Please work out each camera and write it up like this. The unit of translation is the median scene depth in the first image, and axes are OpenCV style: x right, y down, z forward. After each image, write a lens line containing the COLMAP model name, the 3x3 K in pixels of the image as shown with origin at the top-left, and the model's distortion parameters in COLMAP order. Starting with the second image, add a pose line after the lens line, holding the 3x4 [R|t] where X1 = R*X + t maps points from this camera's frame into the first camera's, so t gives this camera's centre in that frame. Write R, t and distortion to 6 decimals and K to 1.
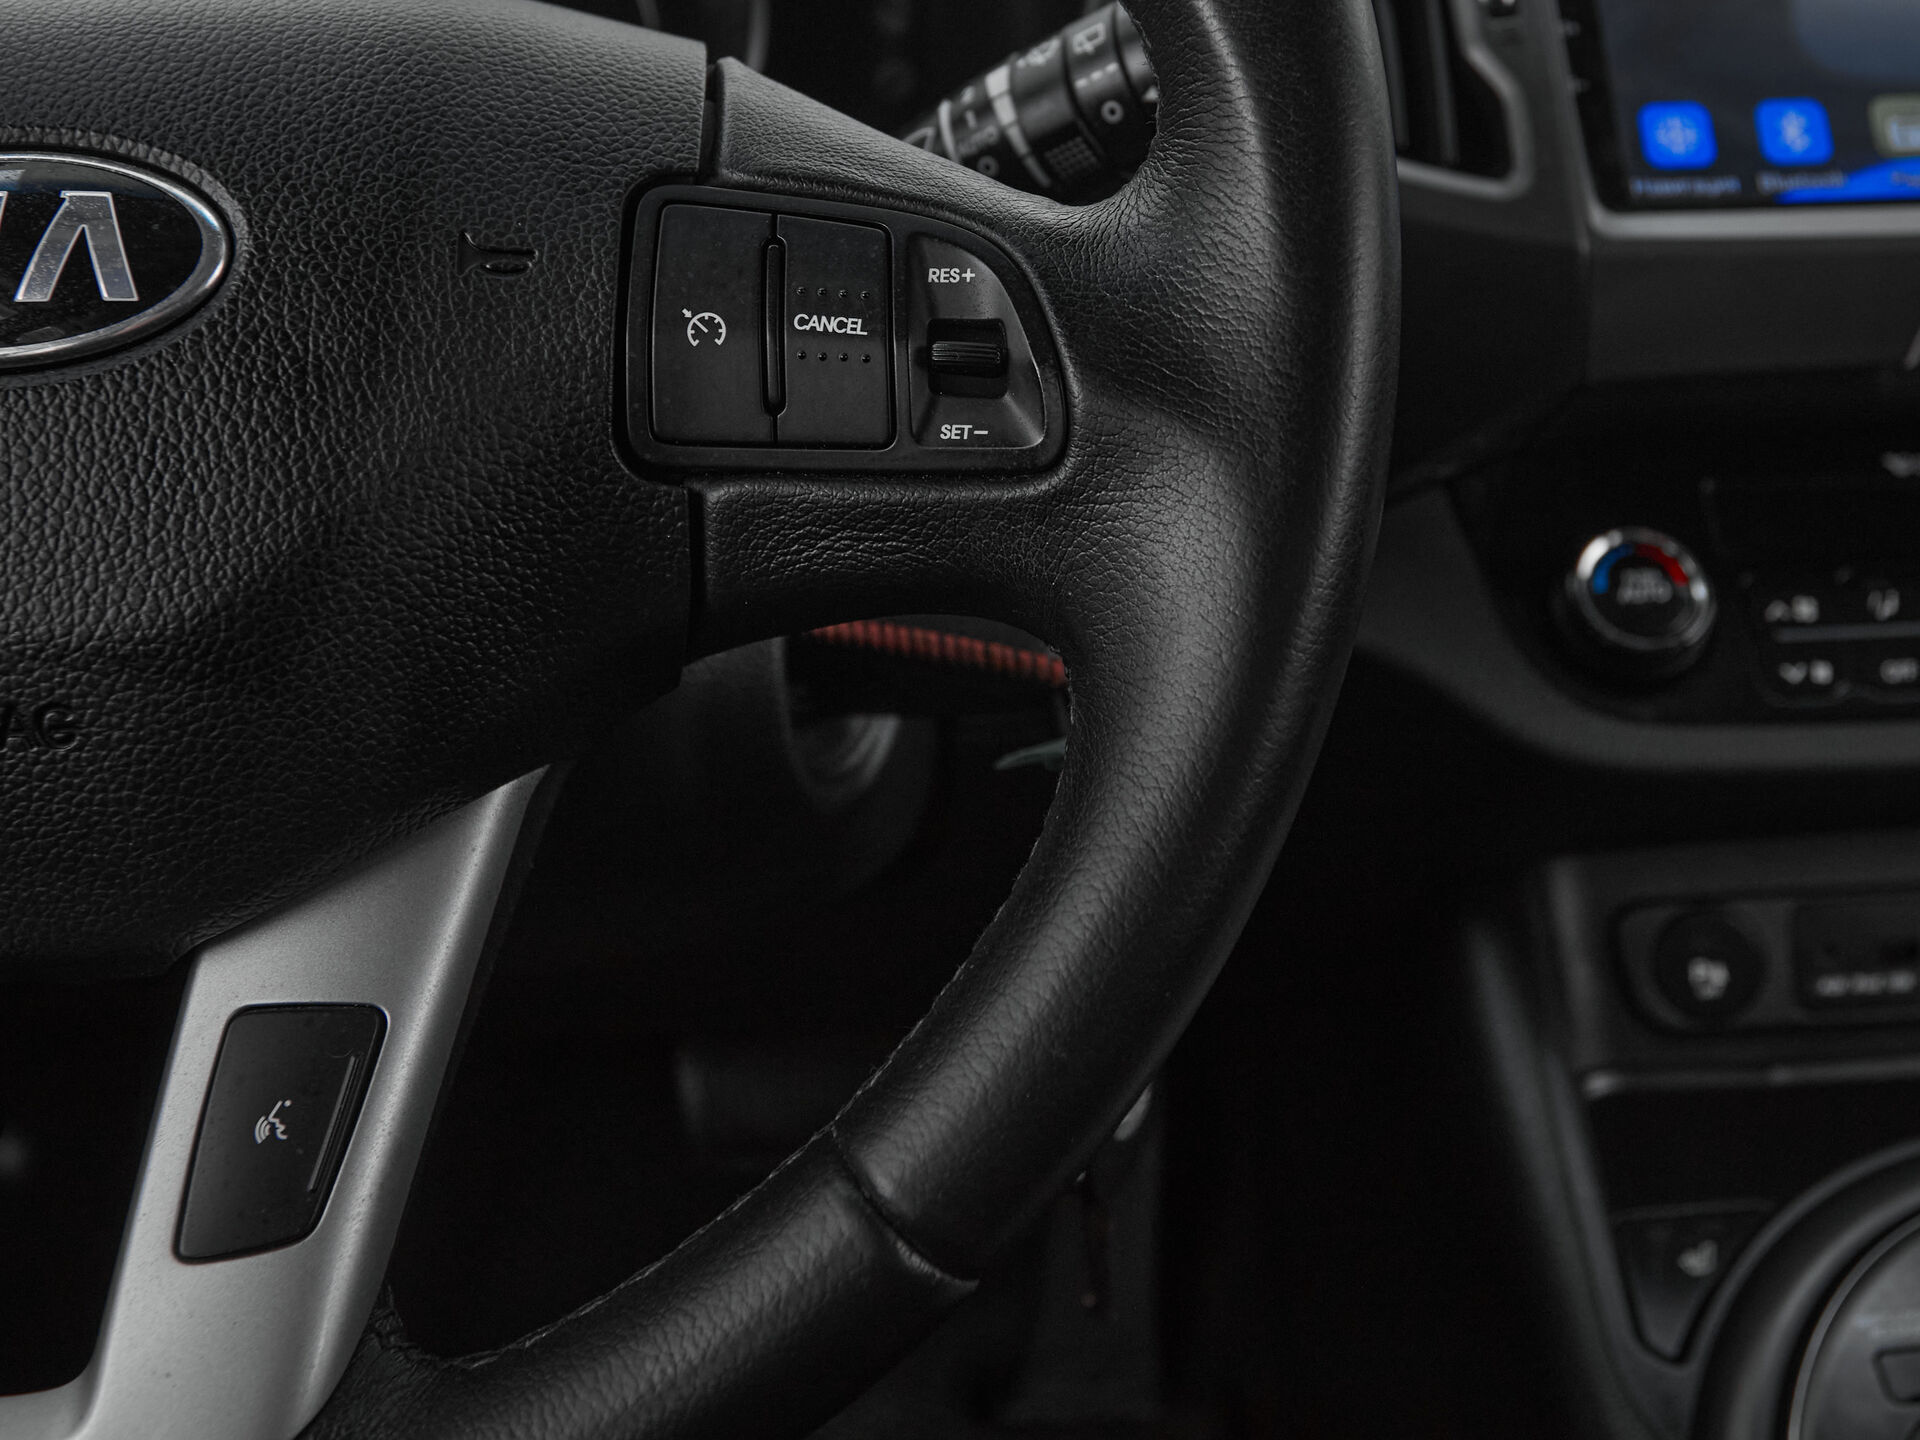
lens RADIAL K [[1828.9, 0, 963.2], [0, 1828.9, 508.1], [0, 0, 1]] dist [-0.048163, 0.011519]
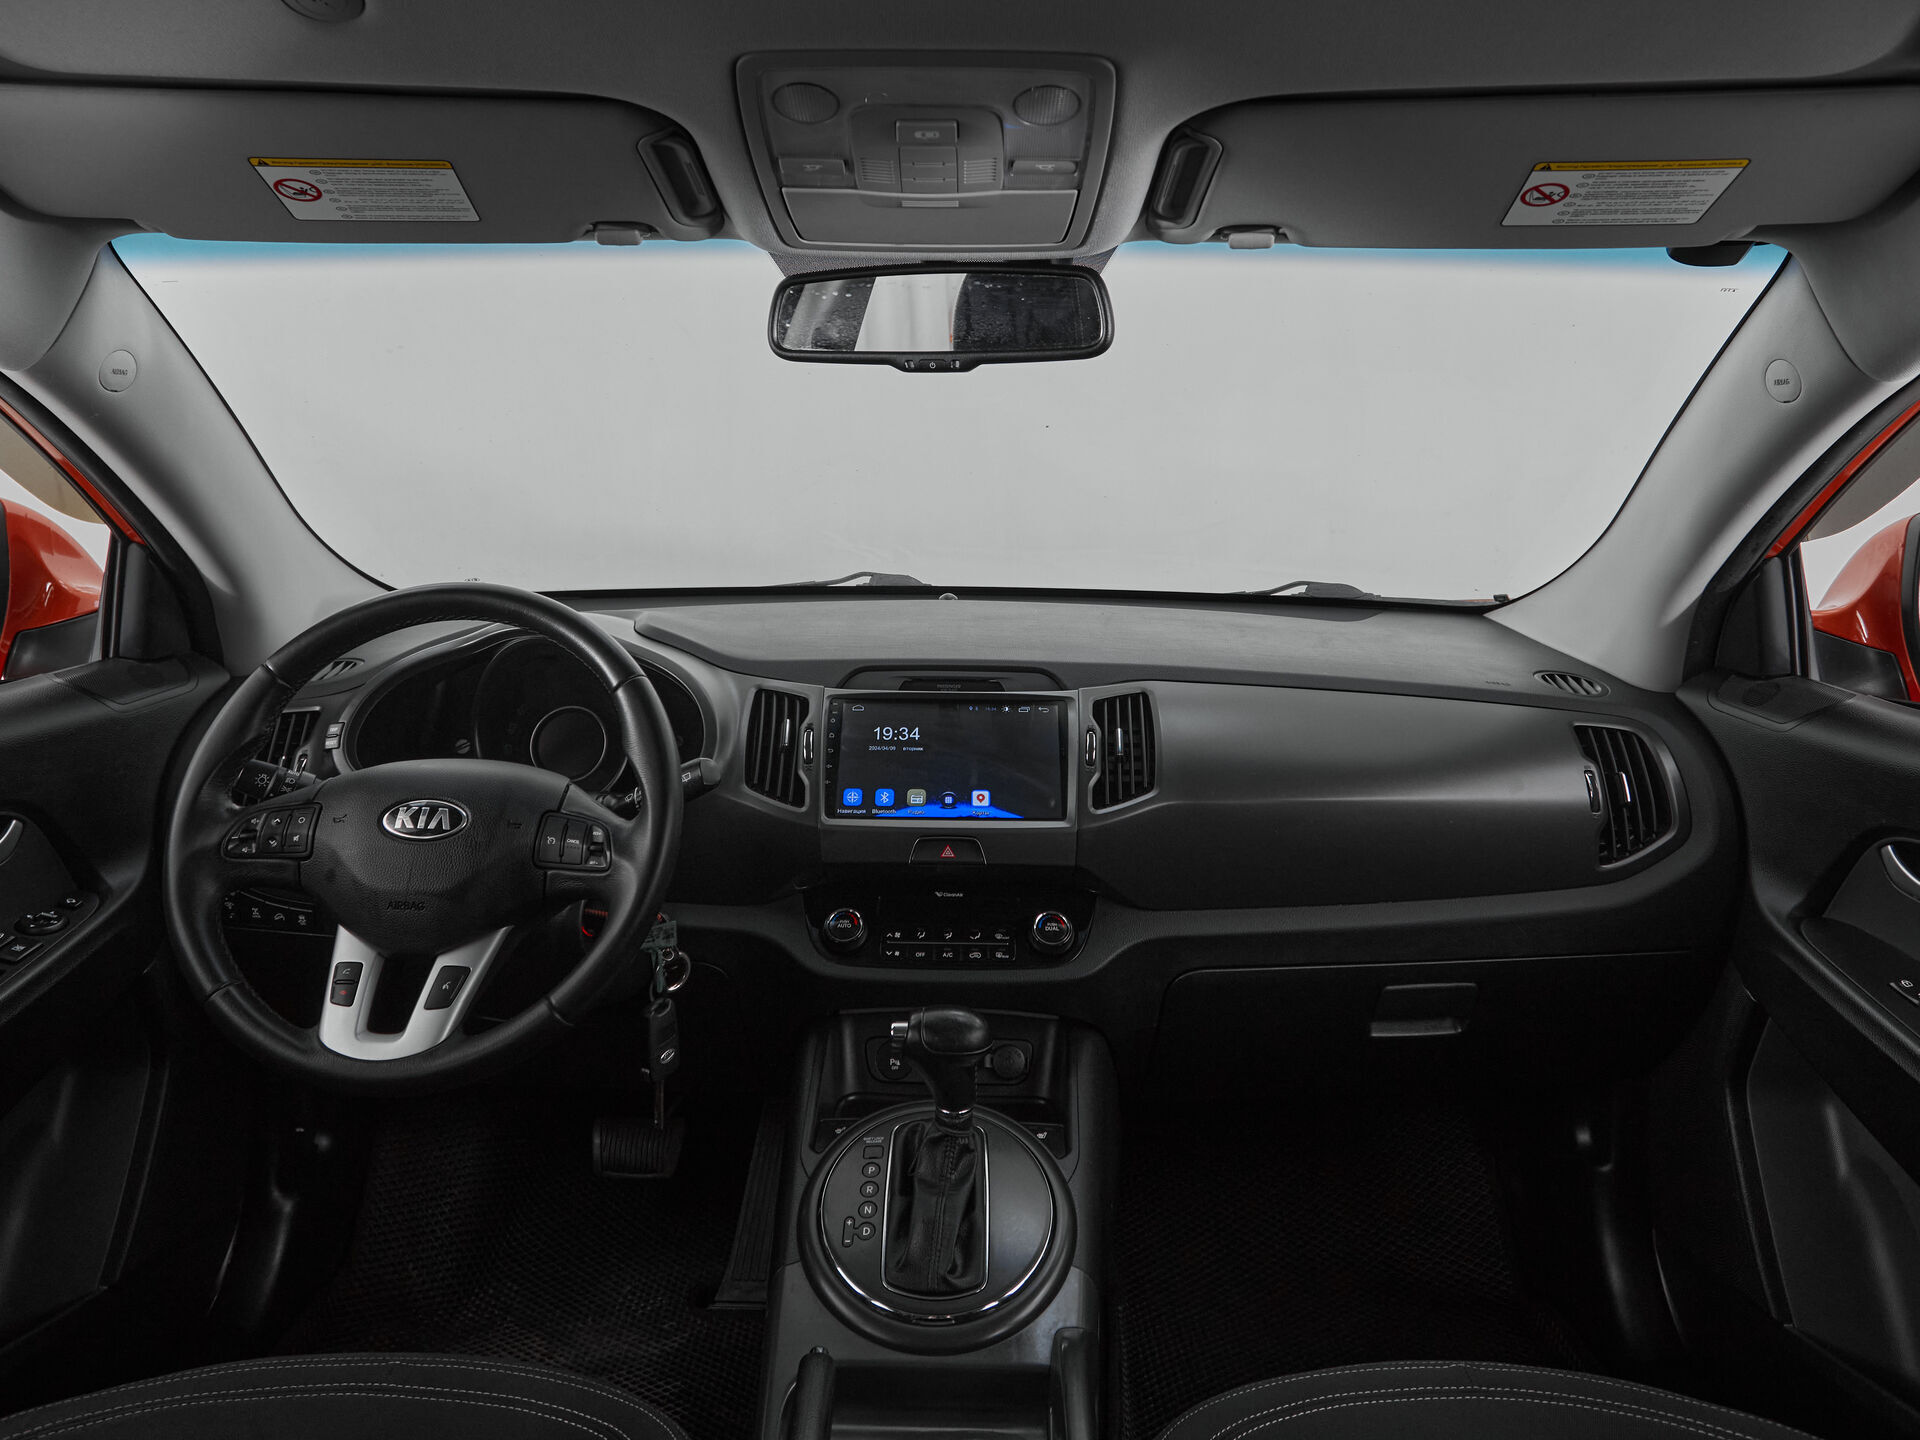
lens RADIAL K [[1124.7, 0, 914.0], [0, 1124.7, 588.3], [0, 0, 1]] dist [-0.003884, -0.002153]
pose [[0.998578, 0.047846, -0.023510, 0.998363], [-0.052680, 0.953233, -0.297610, 0.127024], [0.008171, 0.298426, 0.954398, -2.457231]]
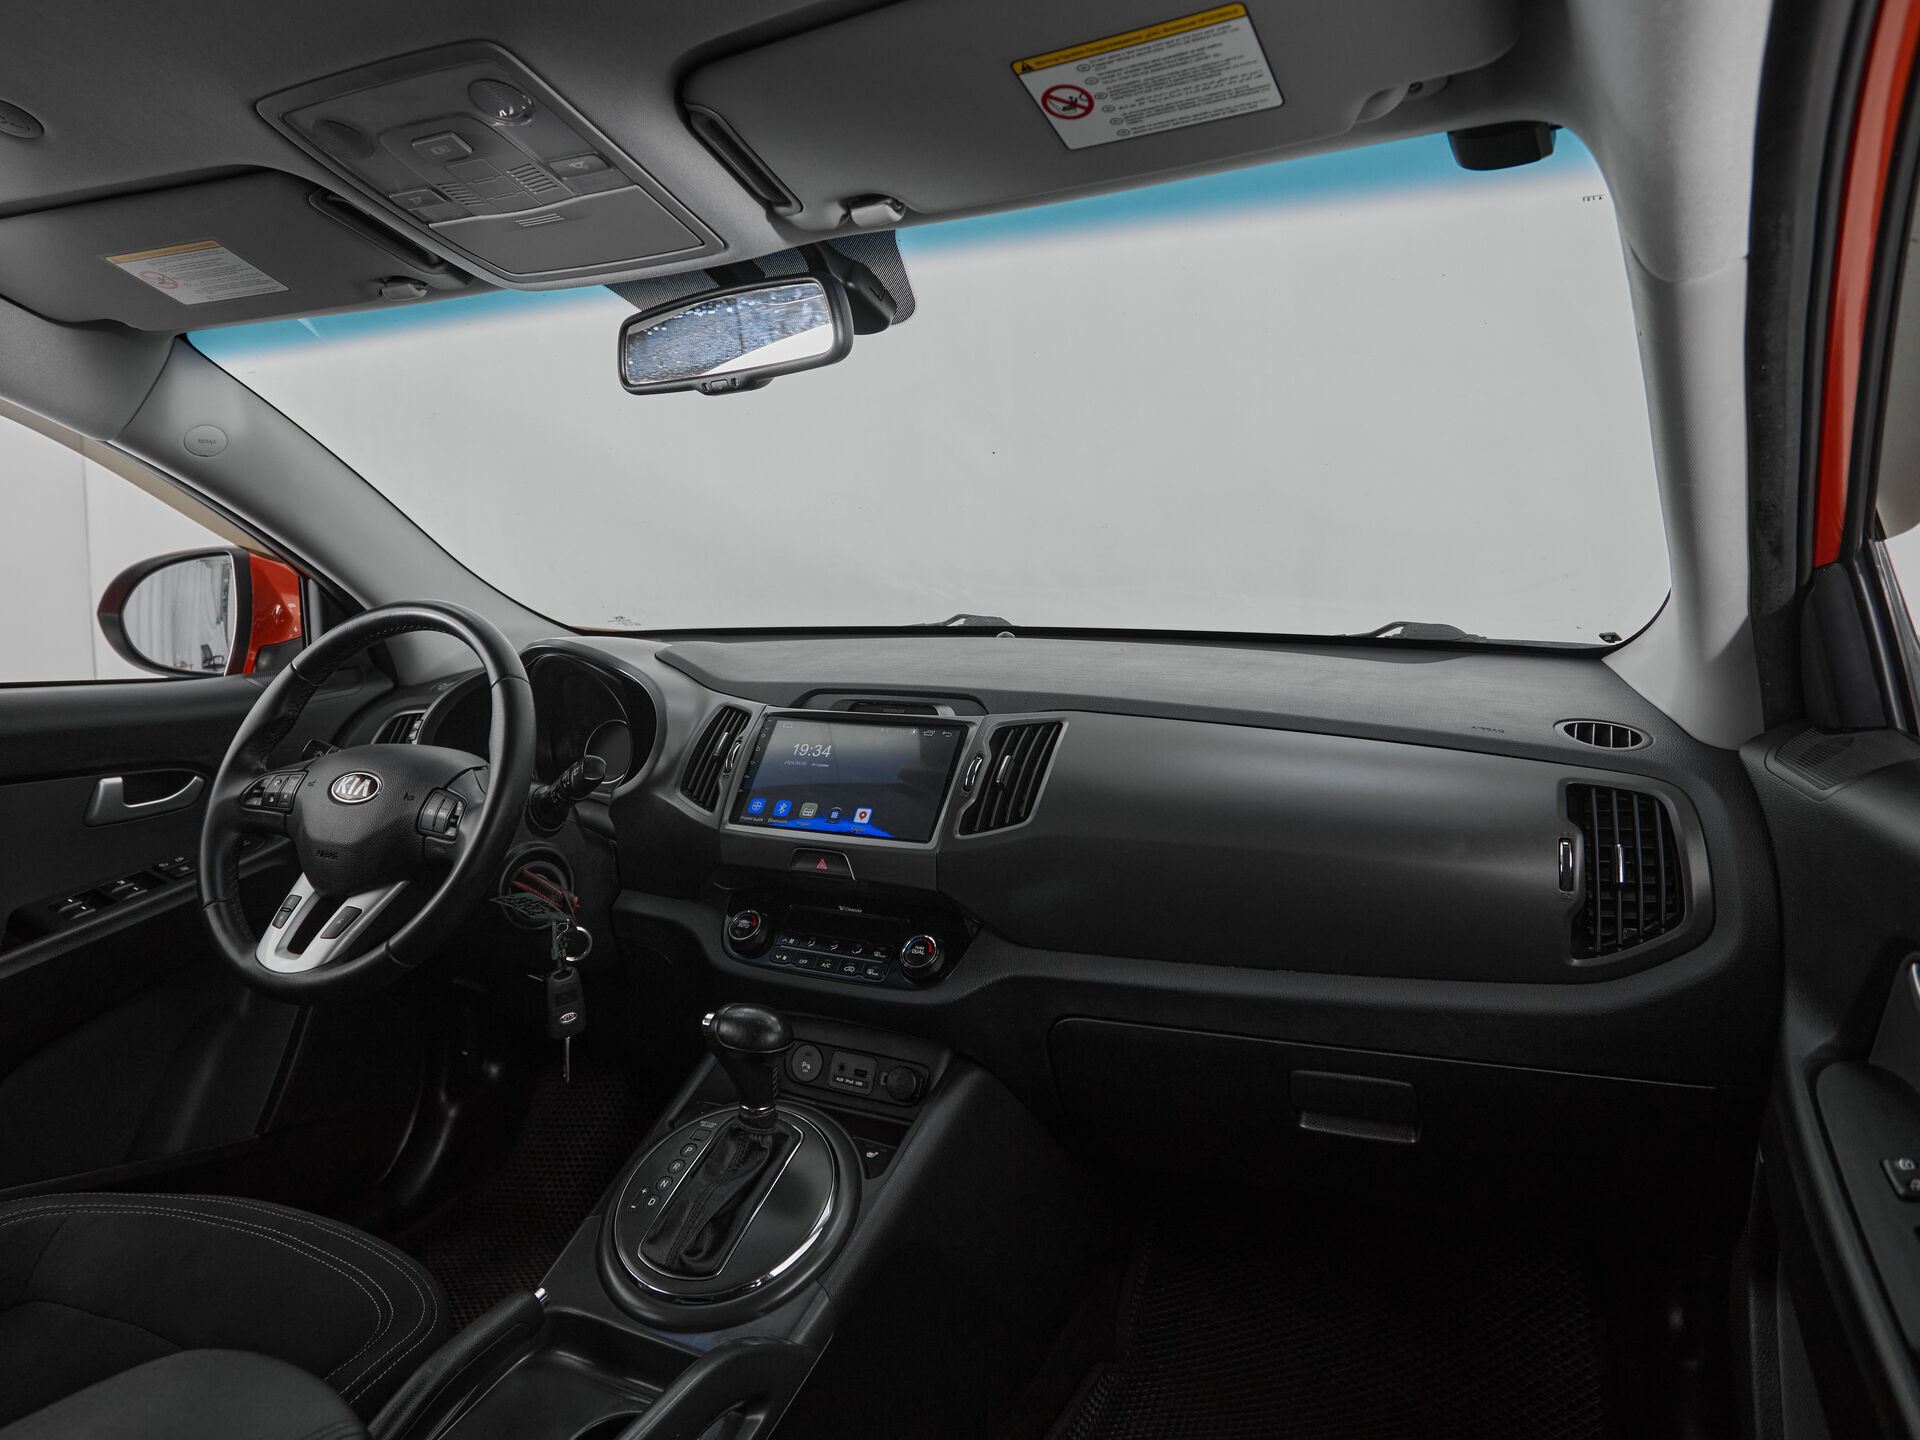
lens RADIAL K [[1045.2, 0, 928.4], [0, 1045.2, 647.0], [0, 0, 1]] dist [-0.004030, -0.001374]
pose [[0.913660, 0.059288, -0.402132, 2.969132], [-0.178255, 0.947544, -0.265301, 0.013592], [0.365309, 0.314077, 0.876302, -1.802537]]
